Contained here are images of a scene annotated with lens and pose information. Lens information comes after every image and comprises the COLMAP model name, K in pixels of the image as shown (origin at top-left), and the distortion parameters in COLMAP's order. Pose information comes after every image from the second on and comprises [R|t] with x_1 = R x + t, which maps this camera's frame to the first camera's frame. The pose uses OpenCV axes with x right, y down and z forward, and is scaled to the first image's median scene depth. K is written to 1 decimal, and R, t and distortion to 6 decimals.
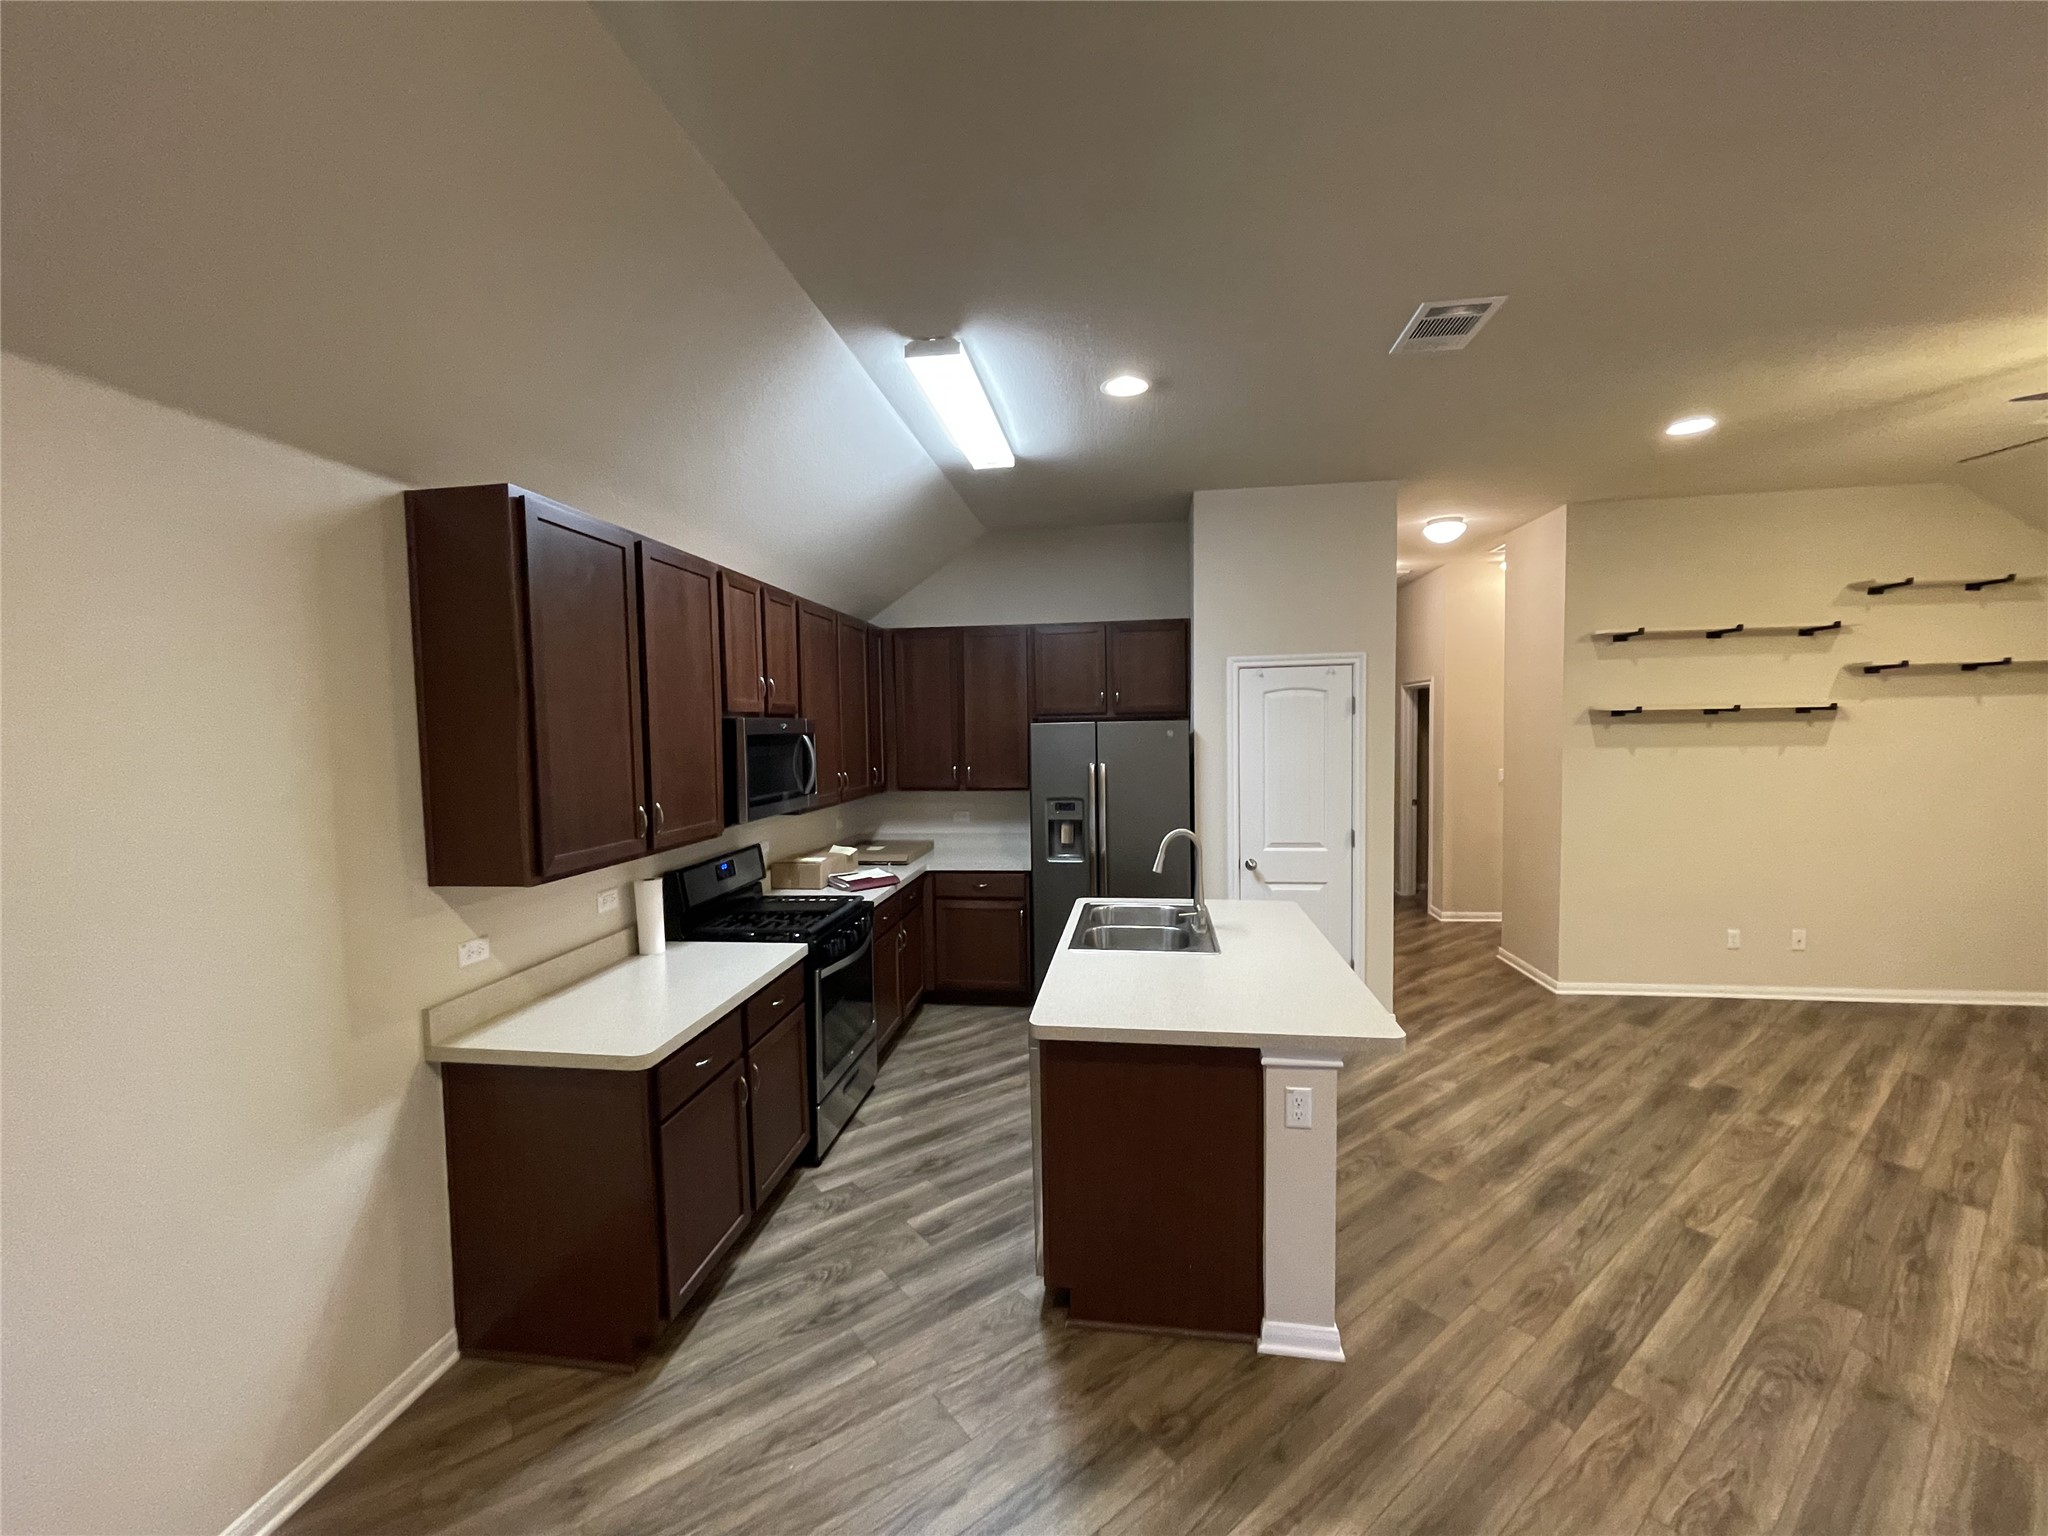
lens RADIAL K [[831.1, 0, 1019.6], [0, 831.1, 775.6], [0, 0, 1]] dist [0.000827, 0.000049]
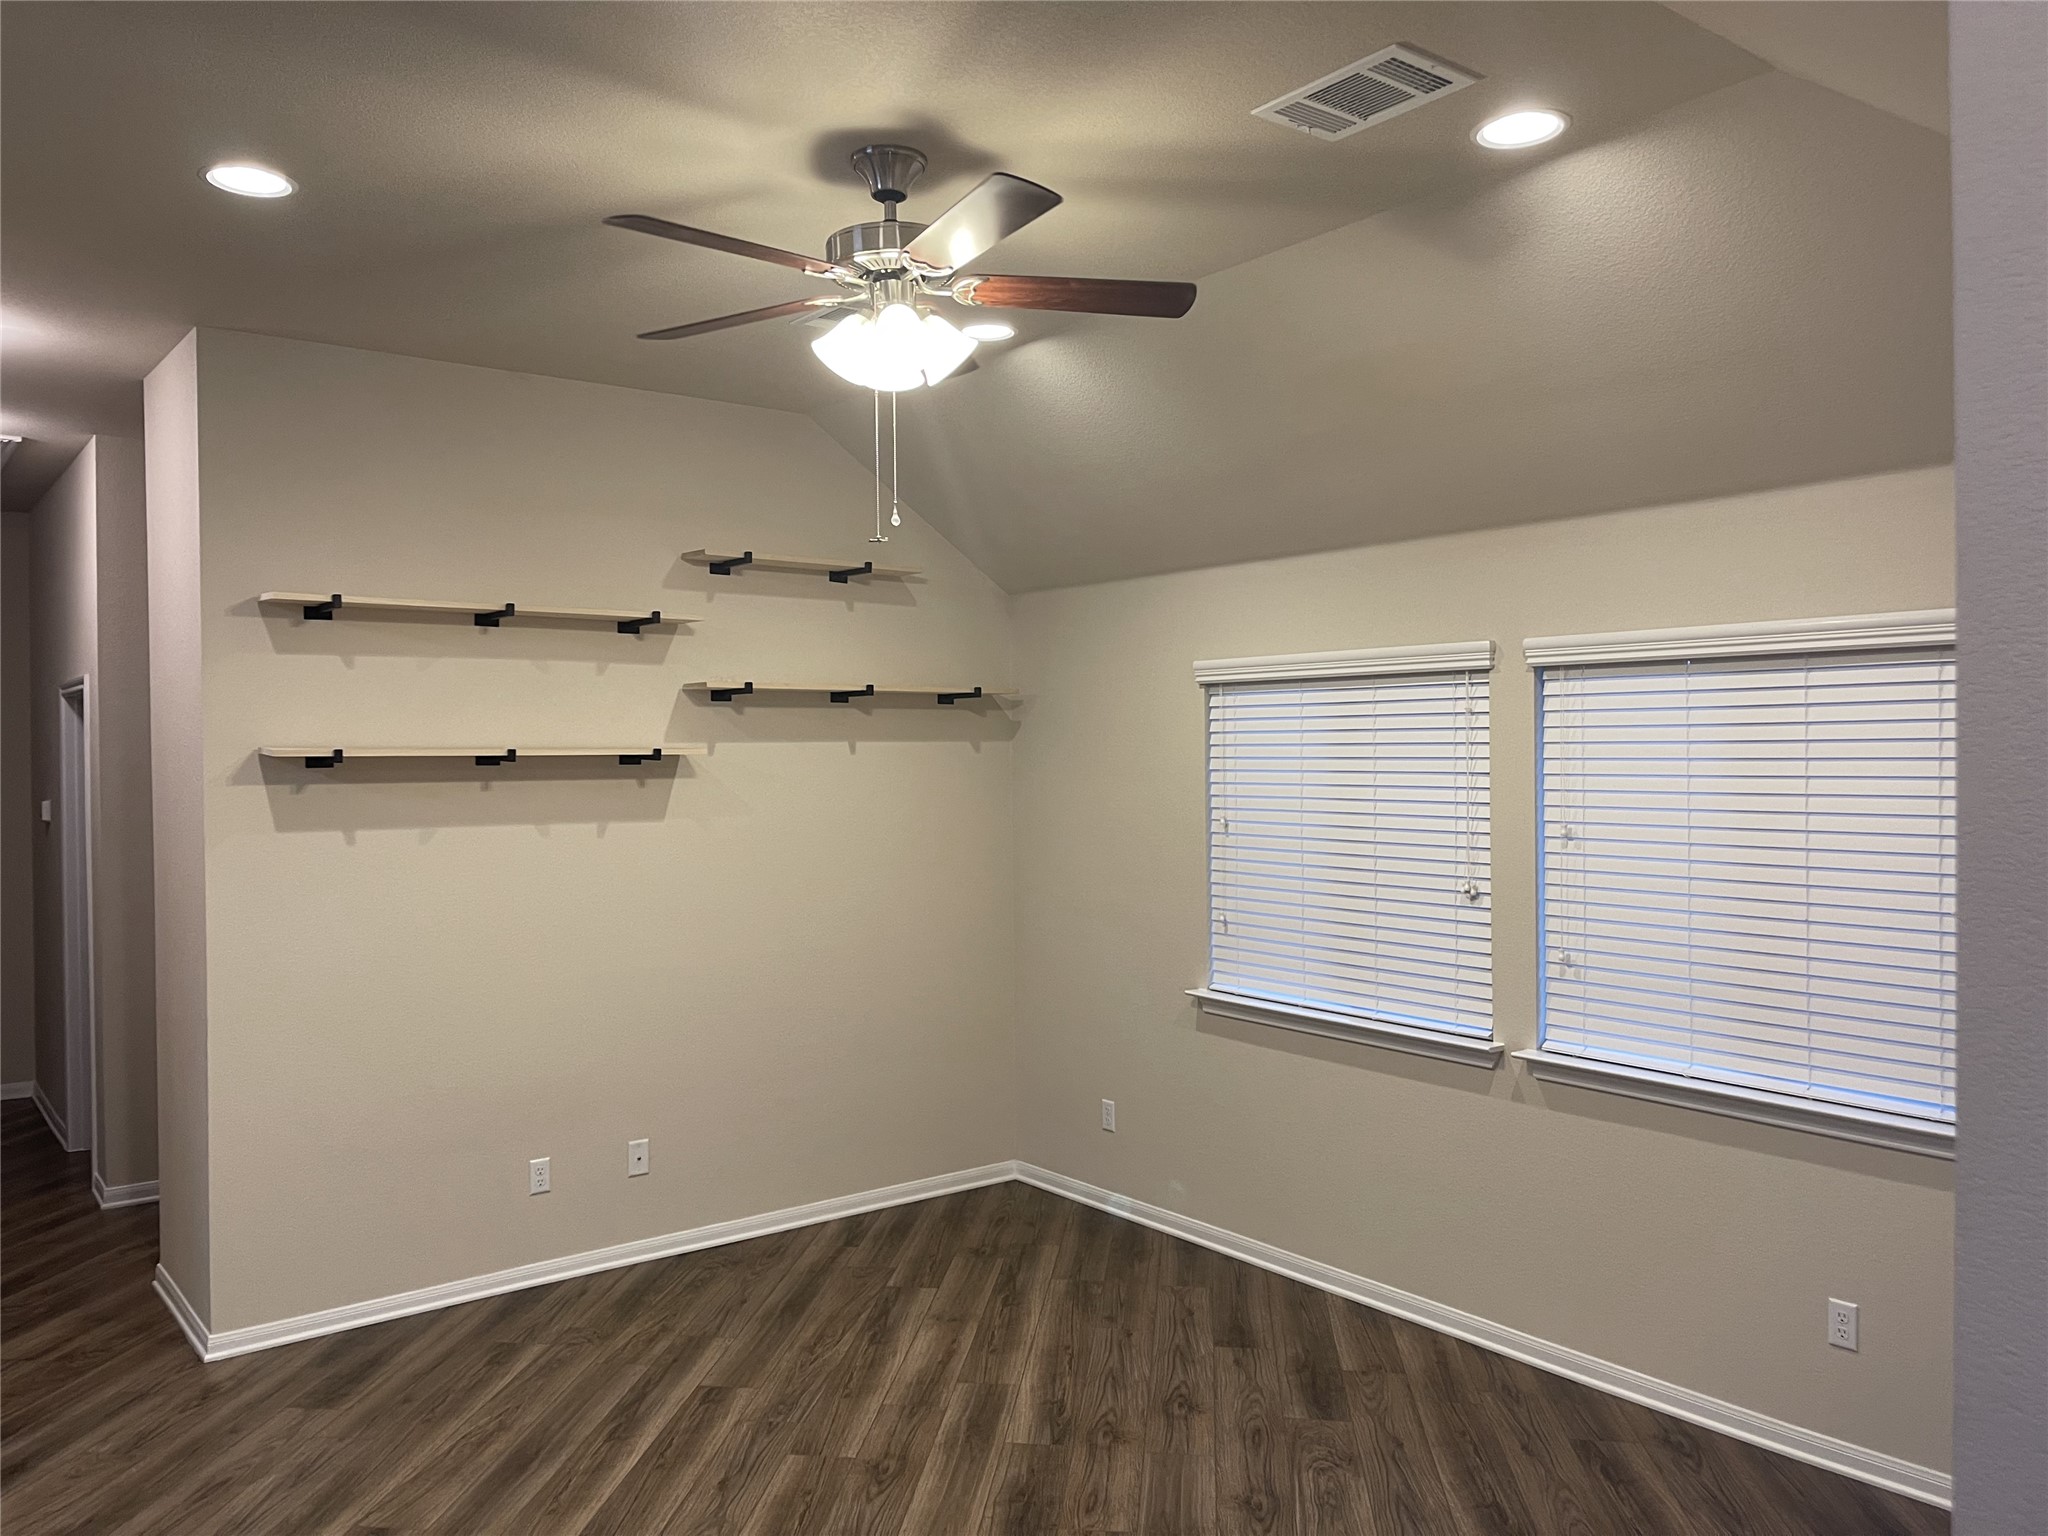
lens RADIAL K [[1540.0, 0, 1021.8], [0, 1540.0, 763.1], [0, 0, 1]] dist [-0.004240, -0.001803]
pose [[0.687933, 0.008093, 0.725729, 0.348812], [0.038017, 0.998163, -0.047167, -0.014948], [-0.724778, 0.060038, 0.686362, 0.059819]]
